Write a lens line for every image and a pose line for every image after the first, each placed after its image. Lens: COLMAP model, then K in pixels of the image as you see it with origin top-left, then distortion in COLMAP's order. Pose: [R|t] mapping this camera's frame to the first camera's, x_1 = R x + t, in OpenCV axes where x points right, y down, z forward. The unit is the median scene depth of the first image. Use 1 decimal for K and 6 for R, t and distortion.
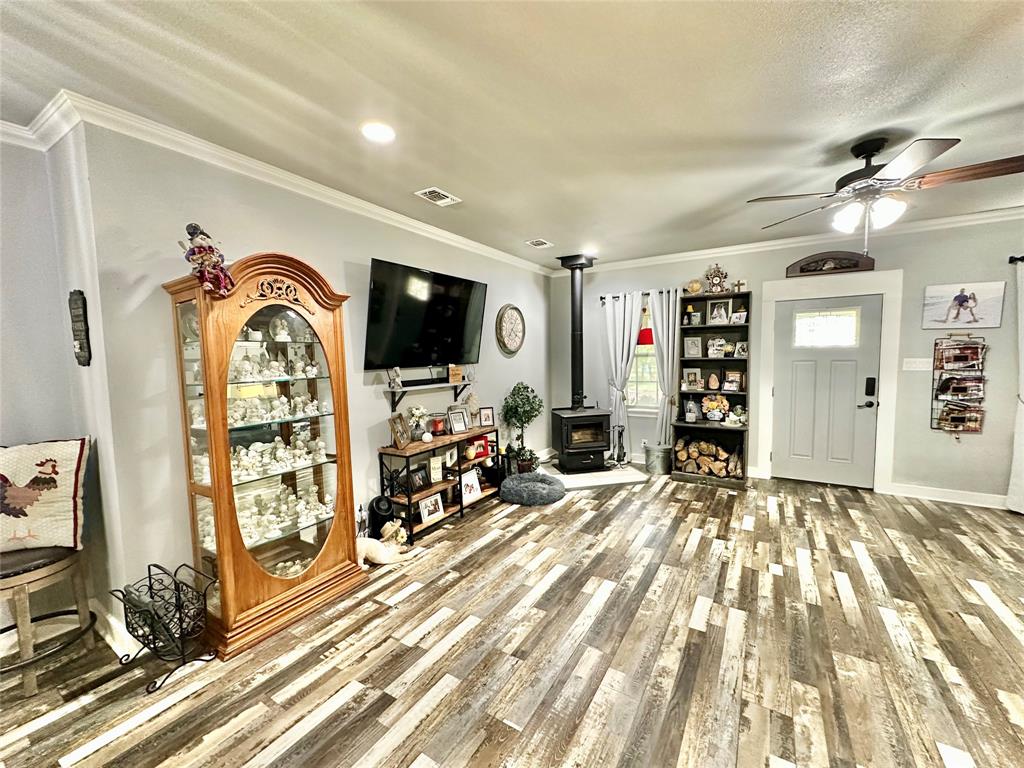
lens RADIAL K [[409.7, 0, 512.0], [0, 409.7, 384.0], [0, 0, 1]] dist [-0.003486, 0.000100]
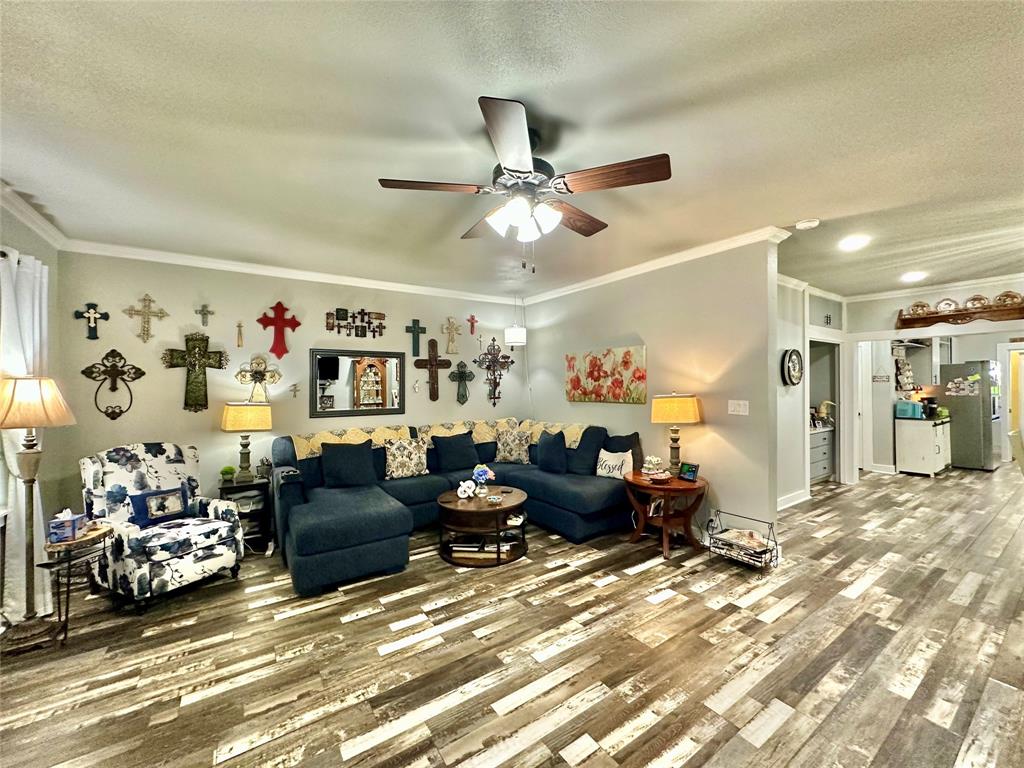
lens RADIAL K [[409.7, 0, 512.0], [0, 409.7, 384.0], [0, 0, 1]] dist [-0.003486, 0.000100]
pose [[-0.916609, 0.025442, 0.398974, 0.599569], [0.053063, 0.996886, 0.058338, -0.136415], [-0.396247, 0.074644, -0.915105, 1.894065]]
